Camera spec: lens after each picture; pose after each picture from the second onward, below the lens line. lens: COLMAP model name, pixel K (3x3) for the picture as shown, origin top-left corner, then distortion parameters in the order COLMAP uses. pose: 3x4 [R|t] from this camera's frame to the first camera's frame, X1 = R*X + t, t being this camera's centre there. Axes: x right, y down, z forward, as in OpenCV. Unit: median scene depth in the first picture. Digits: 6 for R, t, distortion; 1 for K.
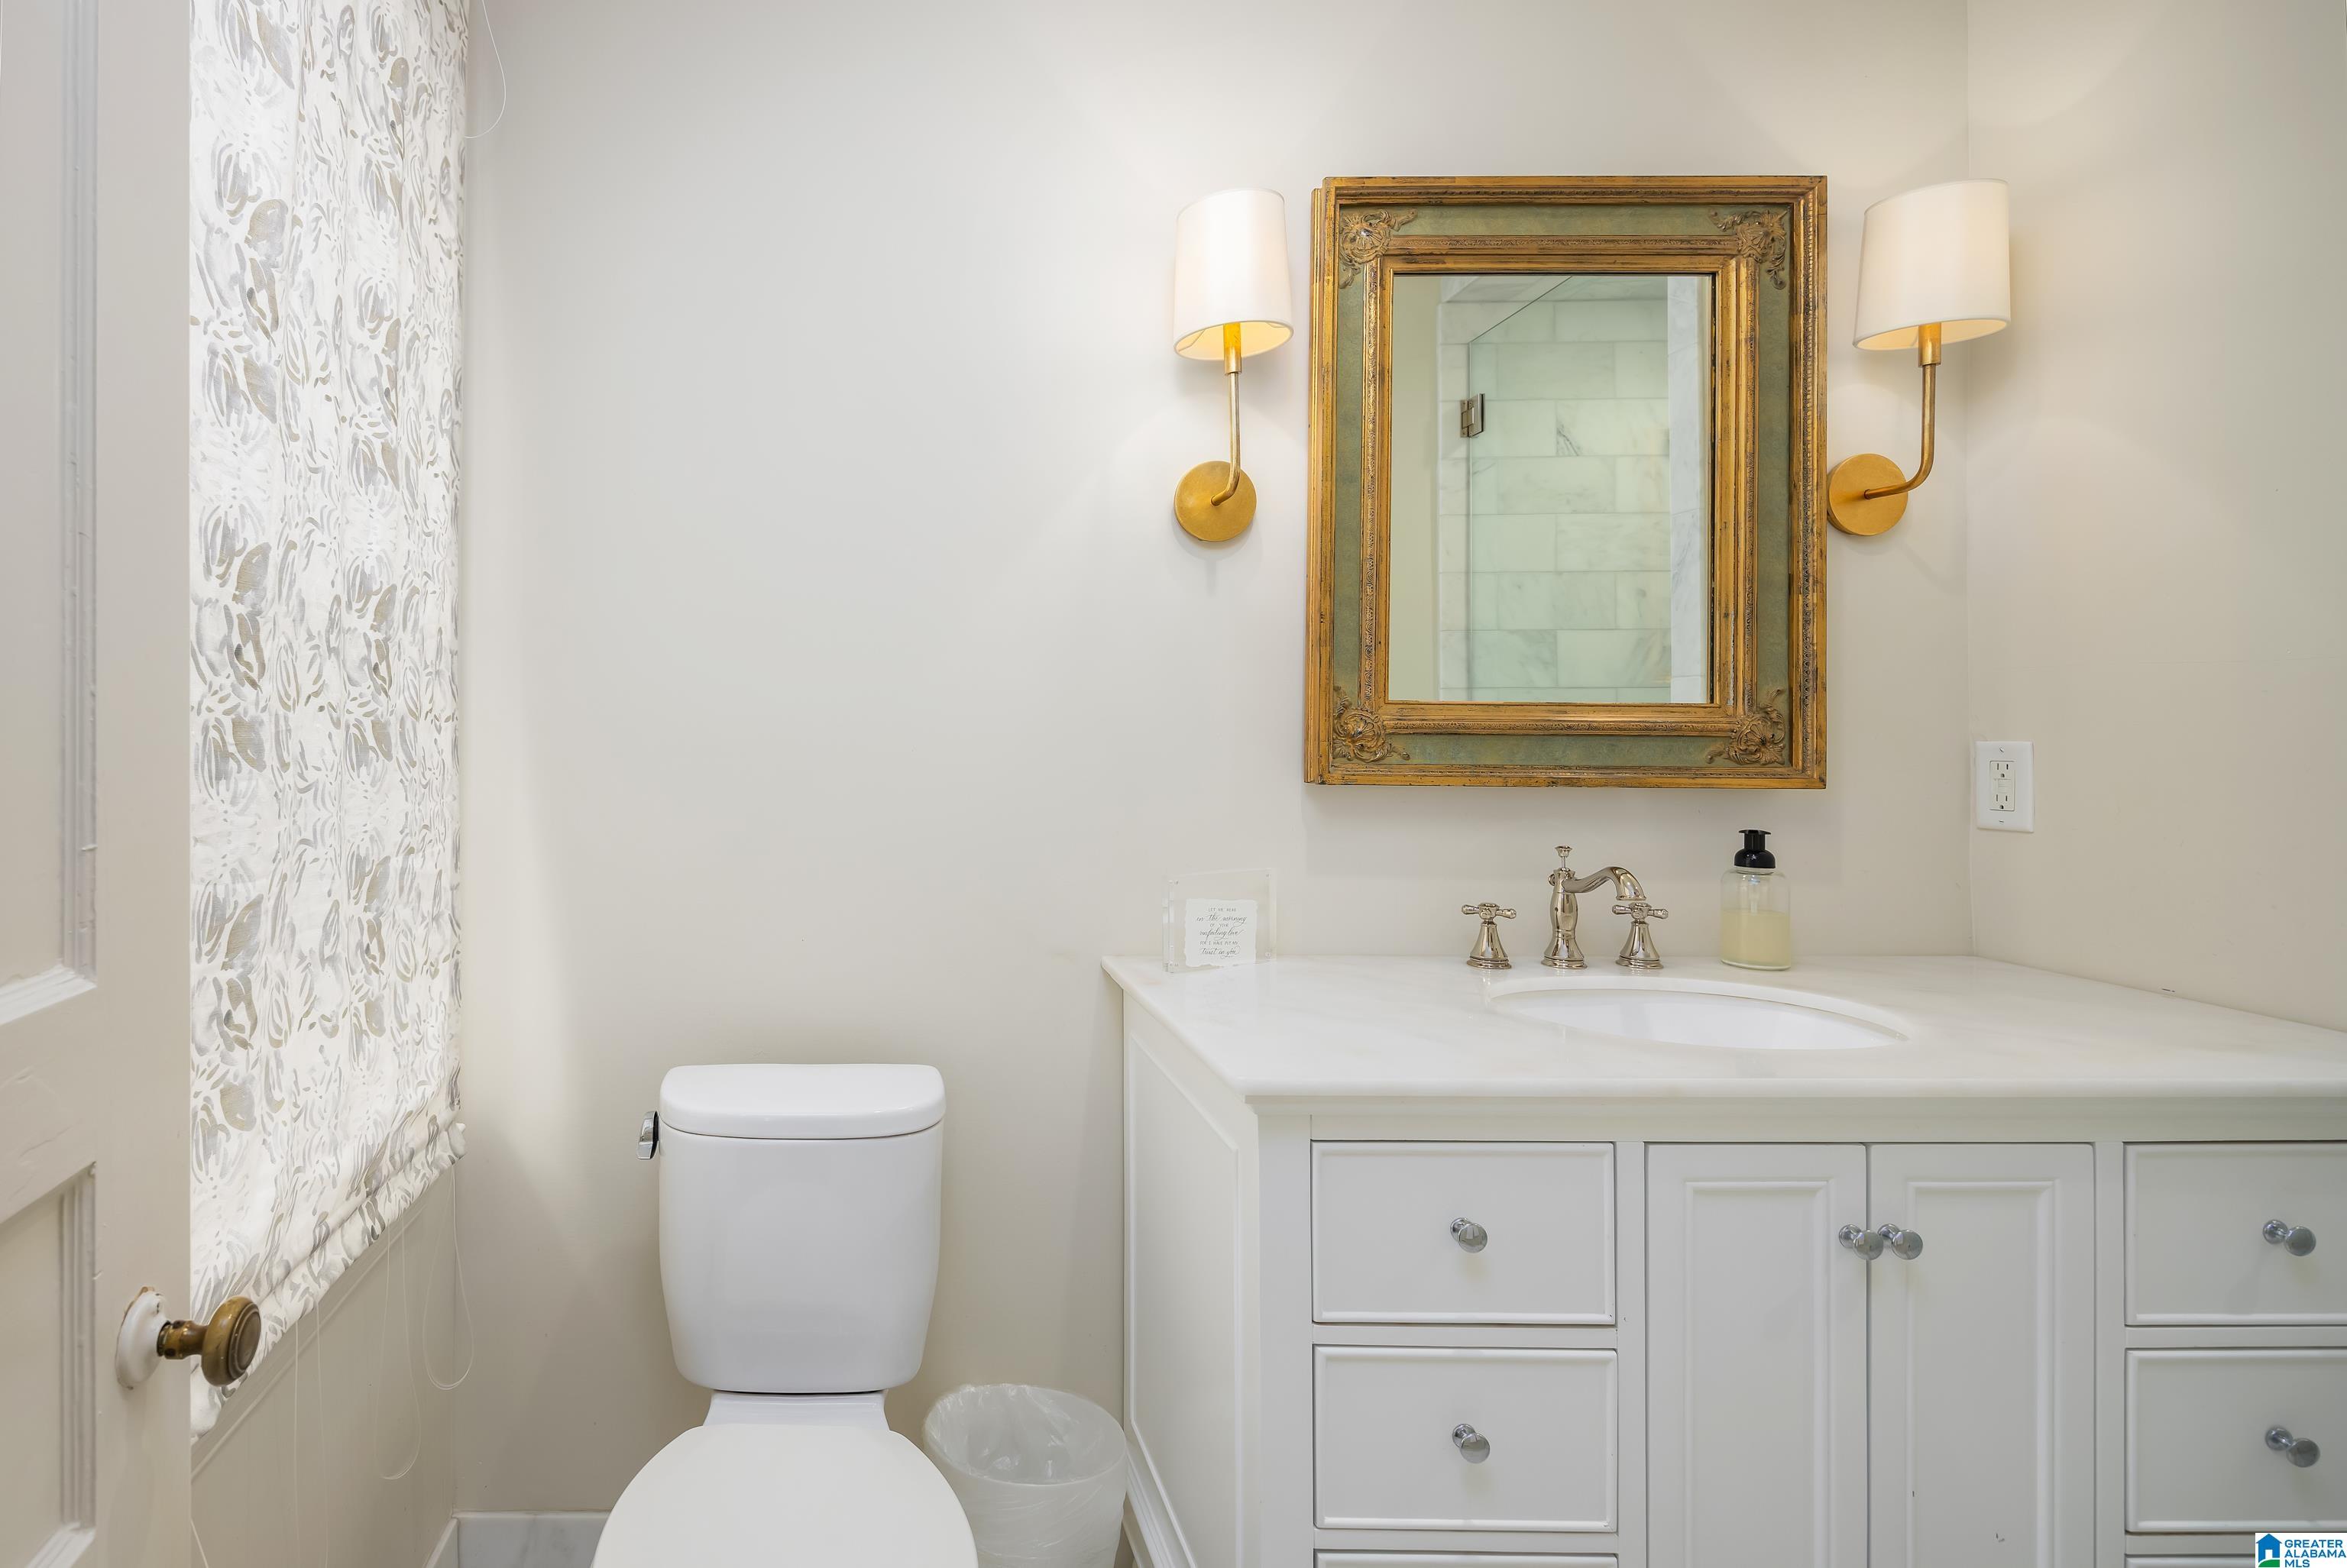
lens RADIAL K [[1808.0, 0, 1174.7], [0, 1808.0, 658.7], [0, 0, 1]] dist [-0.005794, -0.002041]
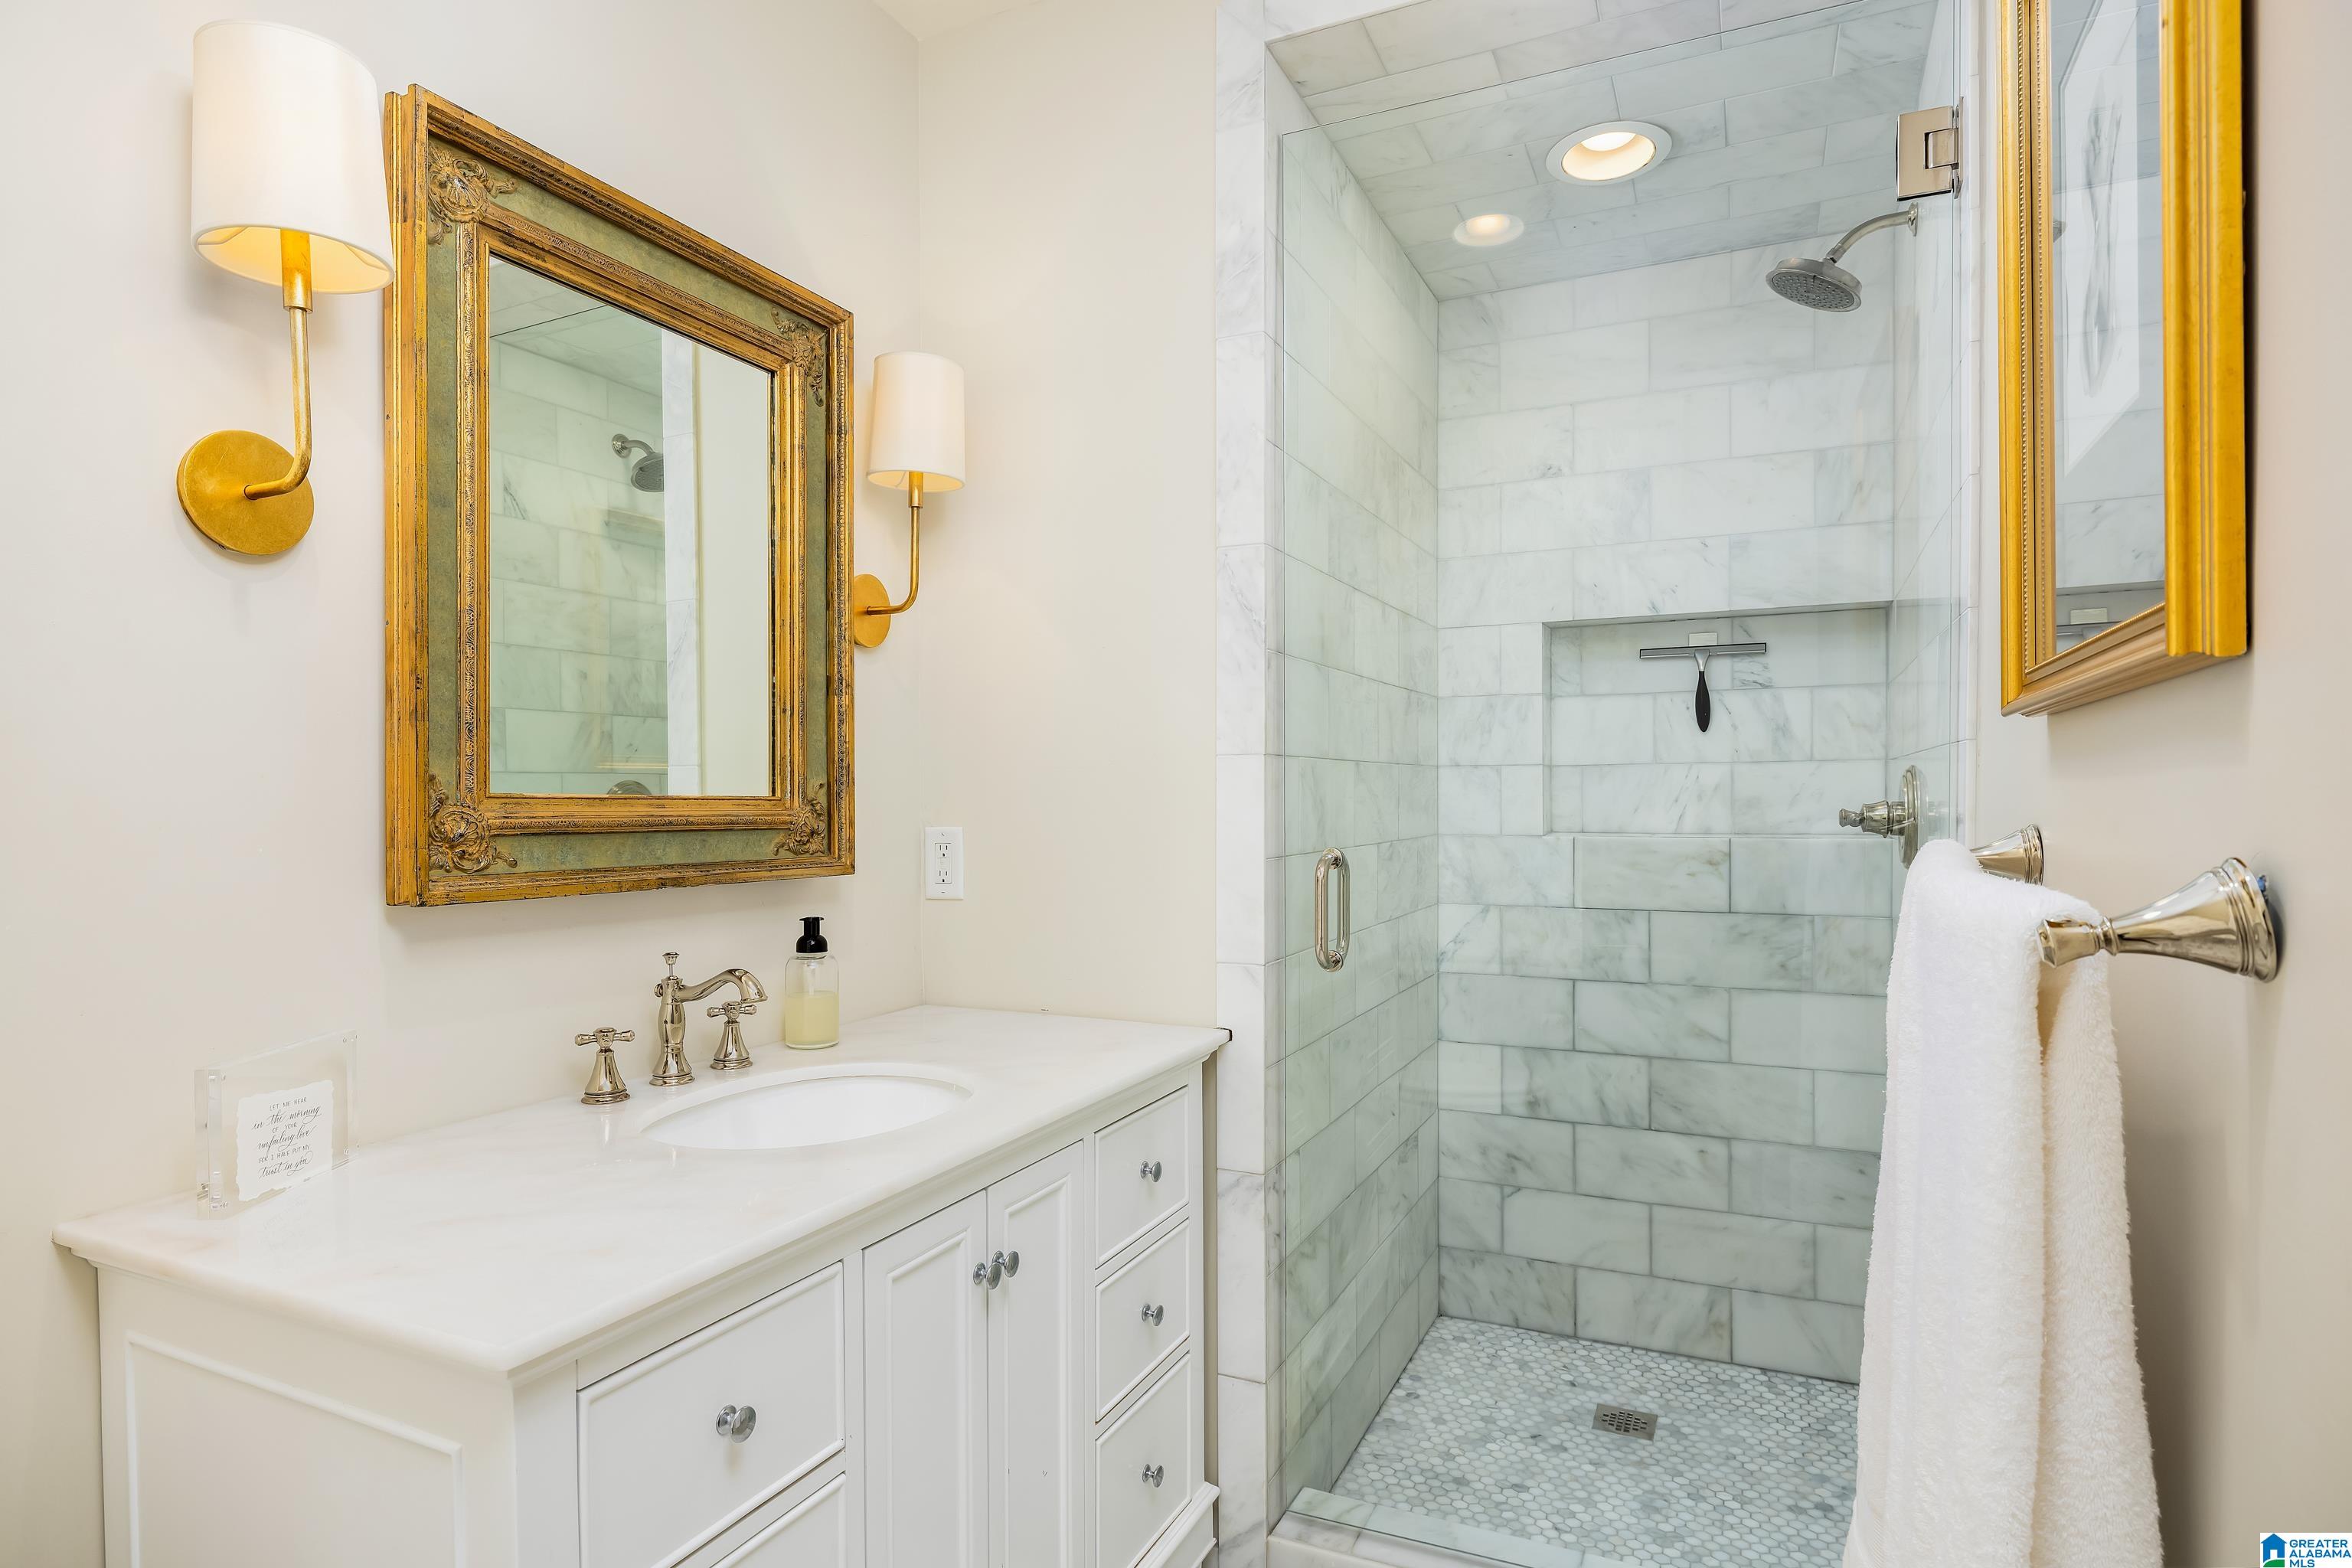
lens RADIAL K [[1274.3, 0, 1171.5], [0, 1274.3, 790.8], [0, 0, 1]] dist [0.001079, 0.000521]
pose [[0.423125, 0.002919, 0.906067, -0.260353], [-0.046443, 0.998750, 0.018471, -0.002165], [-0.904880, -0.049896, 0.422732, 0.493127]]
